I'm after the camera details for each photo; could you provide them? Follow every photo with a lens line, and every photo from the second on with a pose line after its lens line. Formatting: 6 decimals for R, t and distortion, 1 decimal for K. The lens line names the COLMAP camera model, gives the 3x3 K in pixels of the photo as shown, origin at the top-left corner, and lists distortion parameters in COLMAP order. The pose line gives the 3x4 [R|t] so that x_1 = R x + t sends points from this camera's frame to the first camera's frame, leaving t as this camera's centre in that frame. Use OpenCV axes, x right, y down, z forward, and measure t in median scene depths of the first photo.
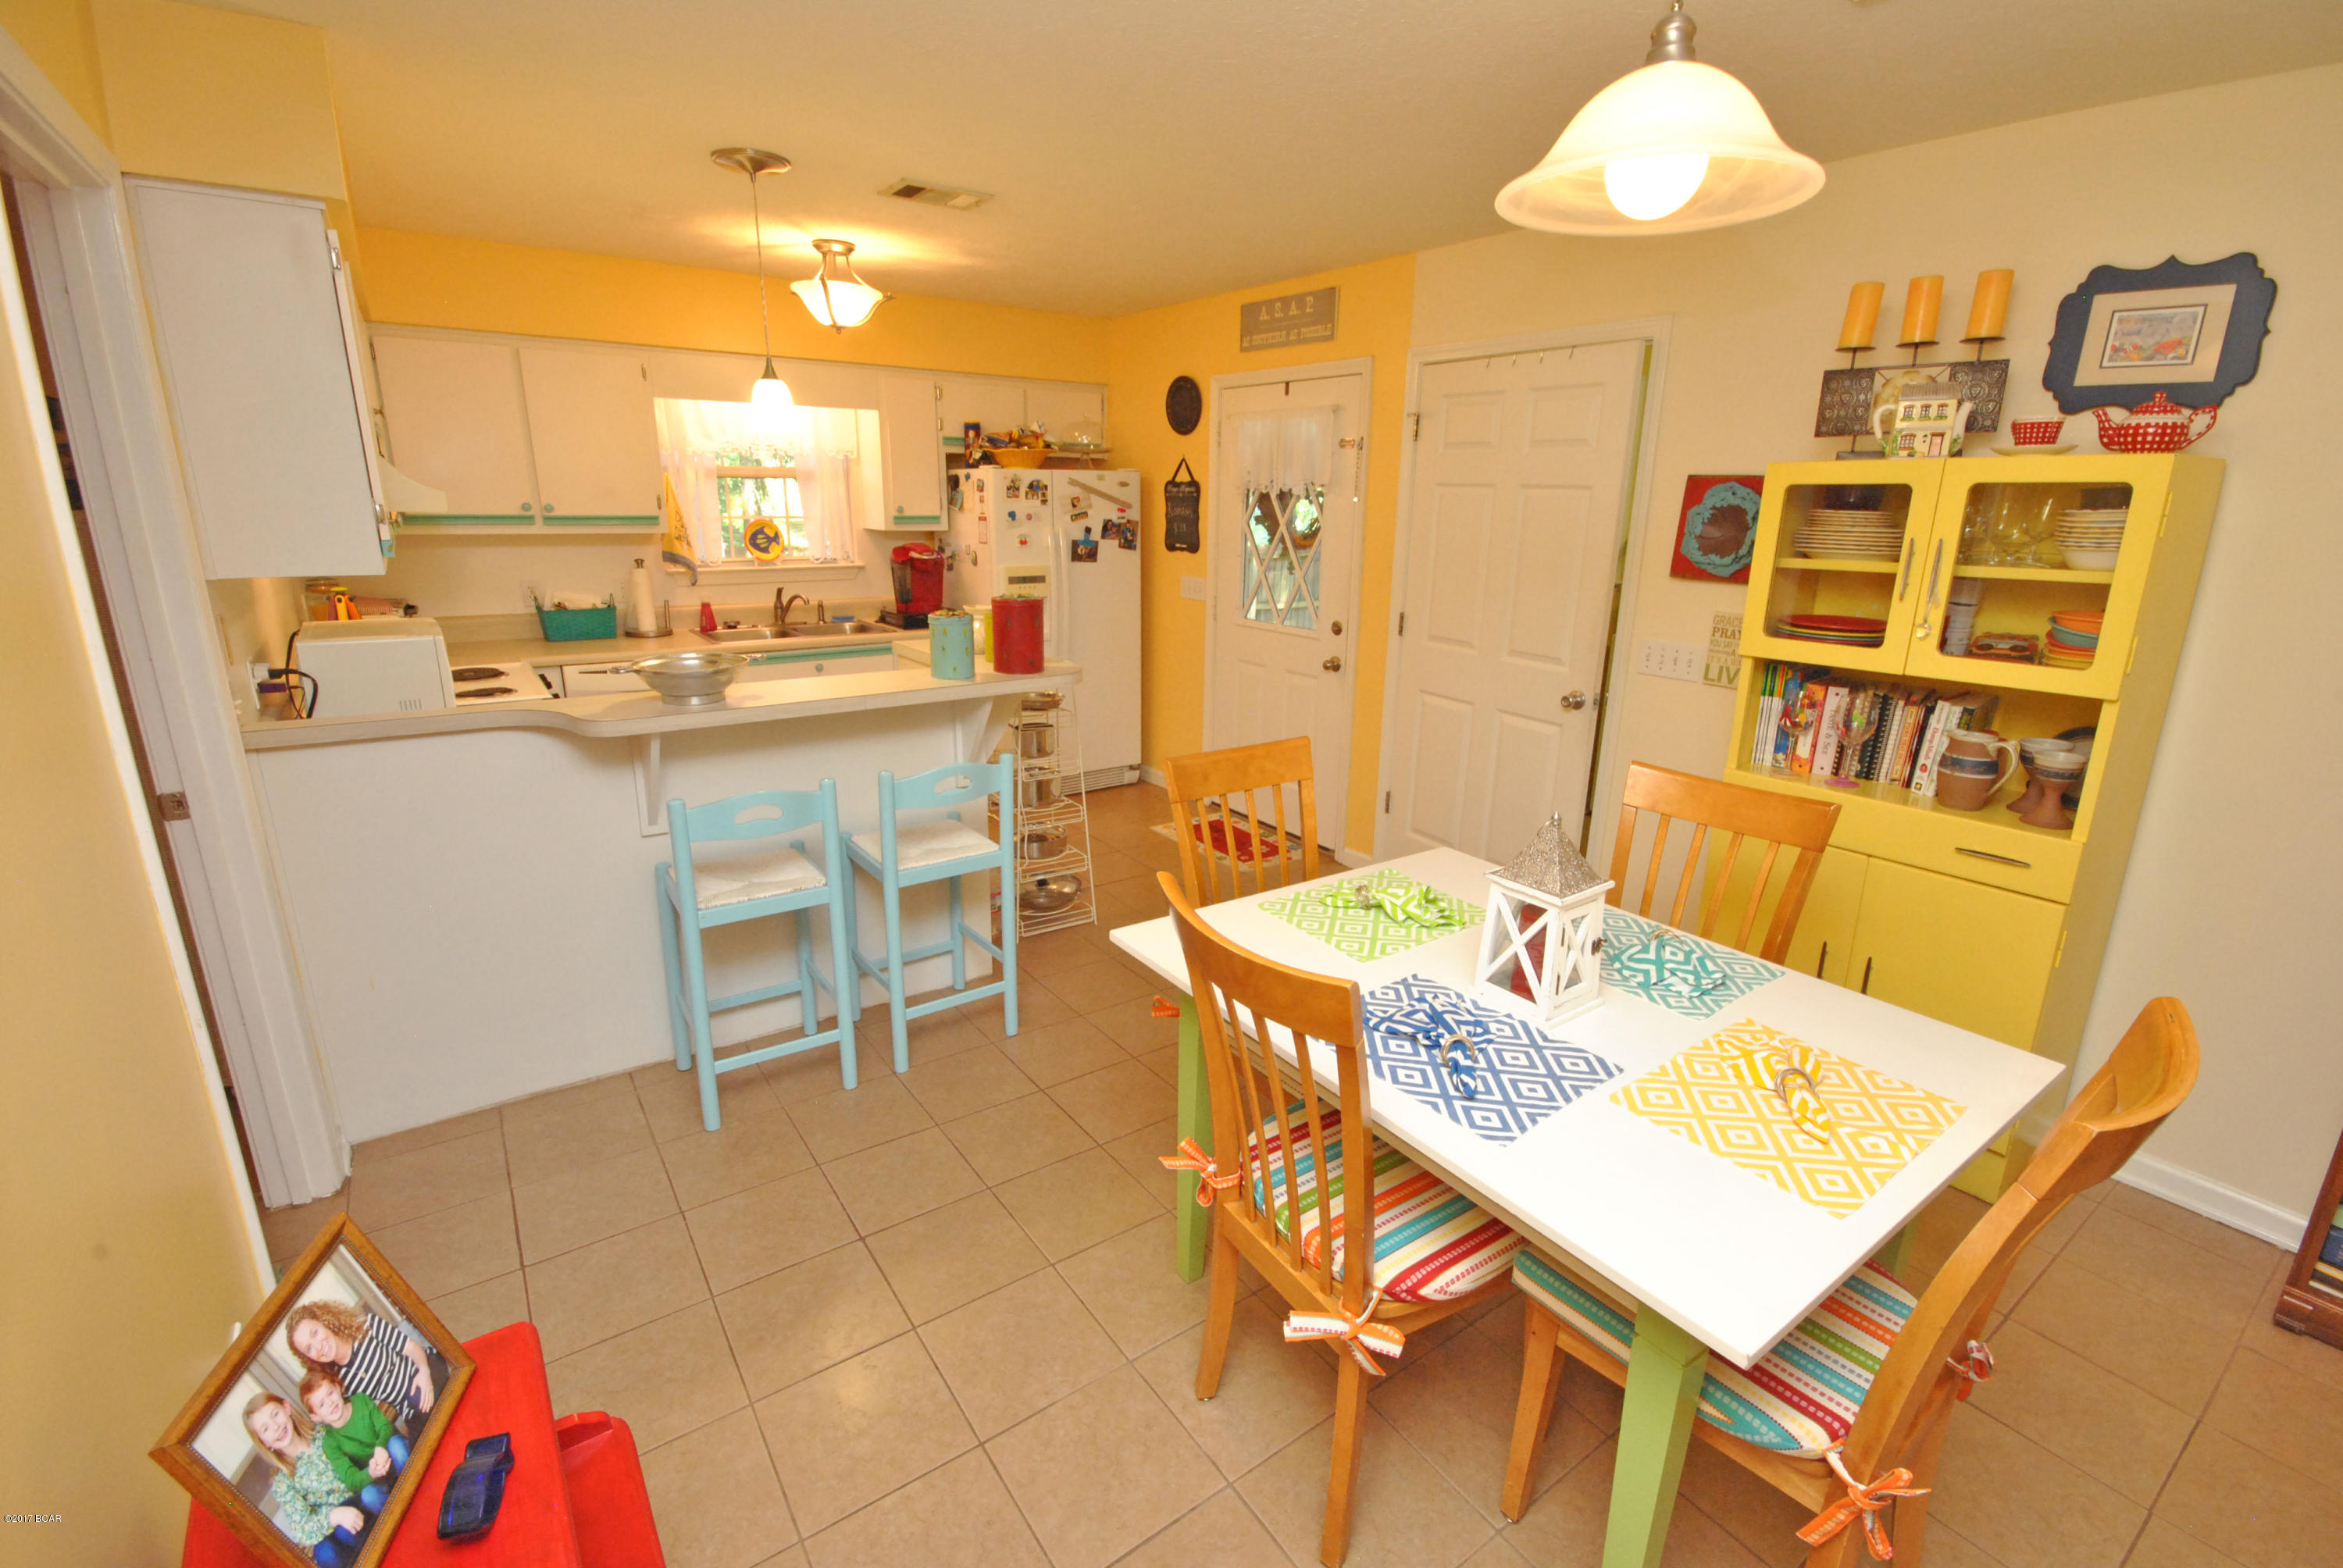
lens RADIAL K [[1034.4, 0, 1174.7], [0, 1034.4, 778.7], [0, 0, 1]] dist [0.005608, -0.007050]
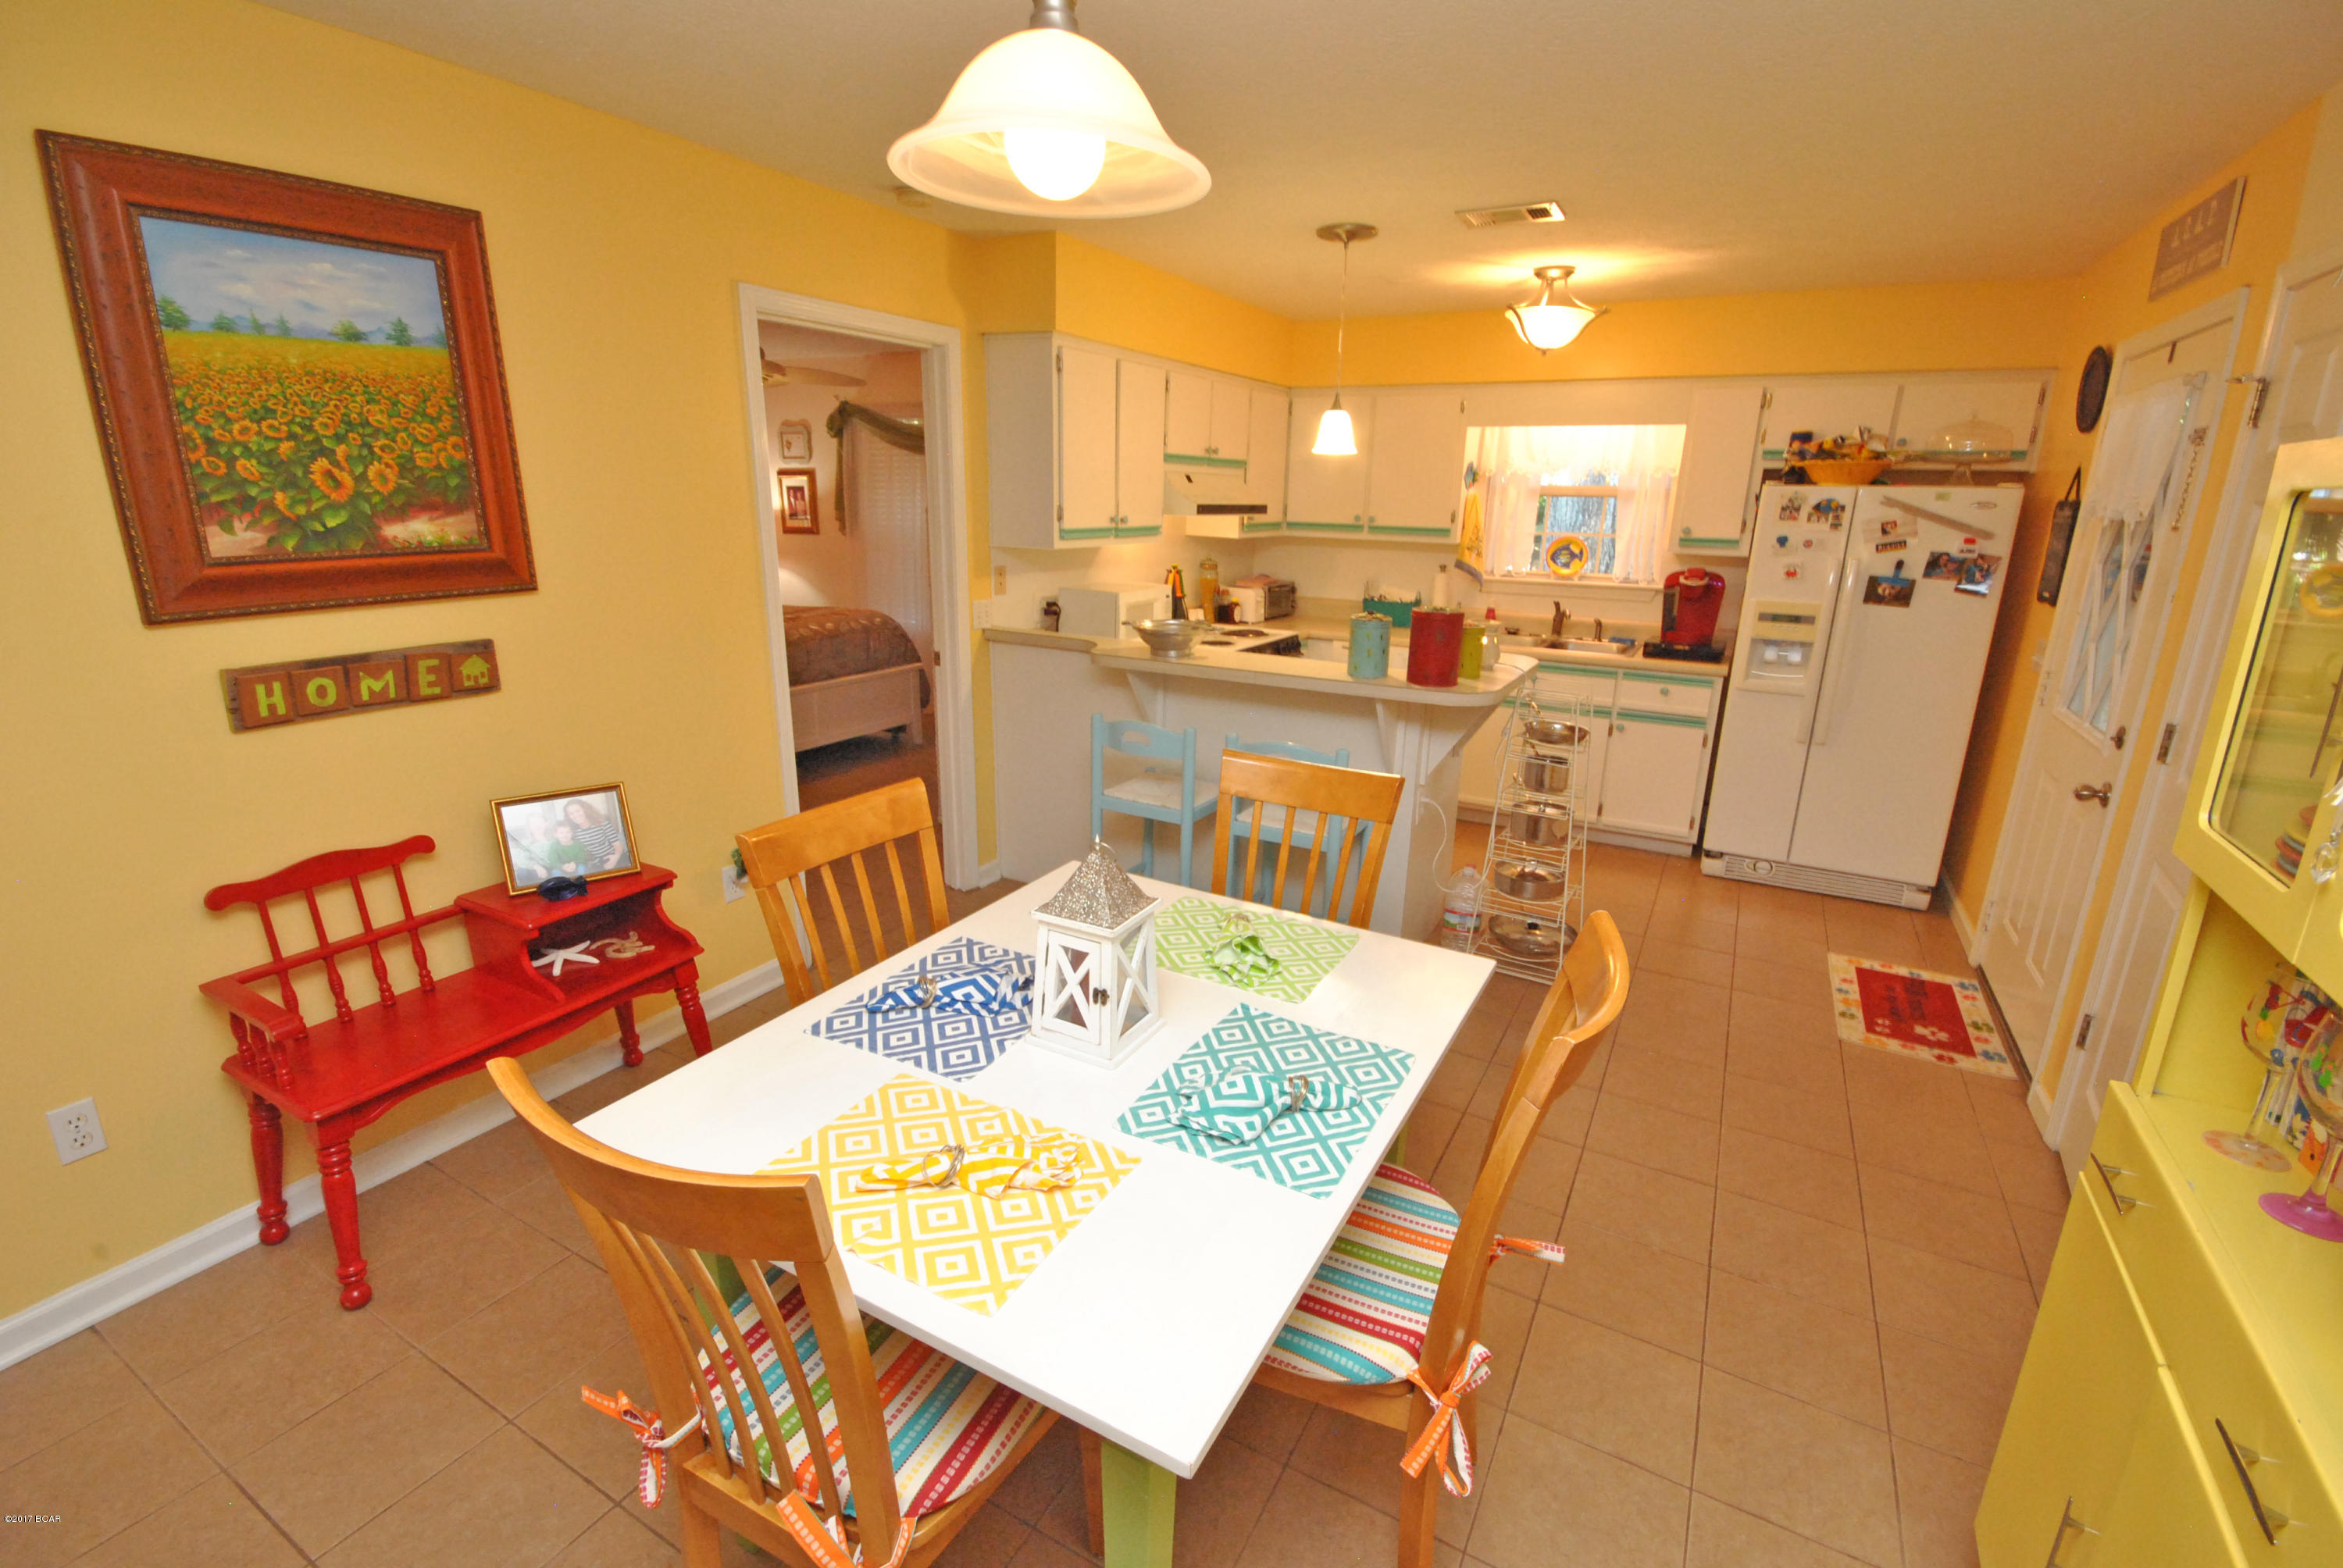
lens RADIAL K [[1034.4, 0, 1174.7], [0, 1034.4, 778.7], [0, 0, 1]] dist [0.005608, -0.007050]
pose [[0.423039, 0.237398, -0.874460, 0.414600], [-0.258602, 0.956563, 0.134583, -0.055514], [0.868426, 0.169203, 0.466055, 0.213474]]
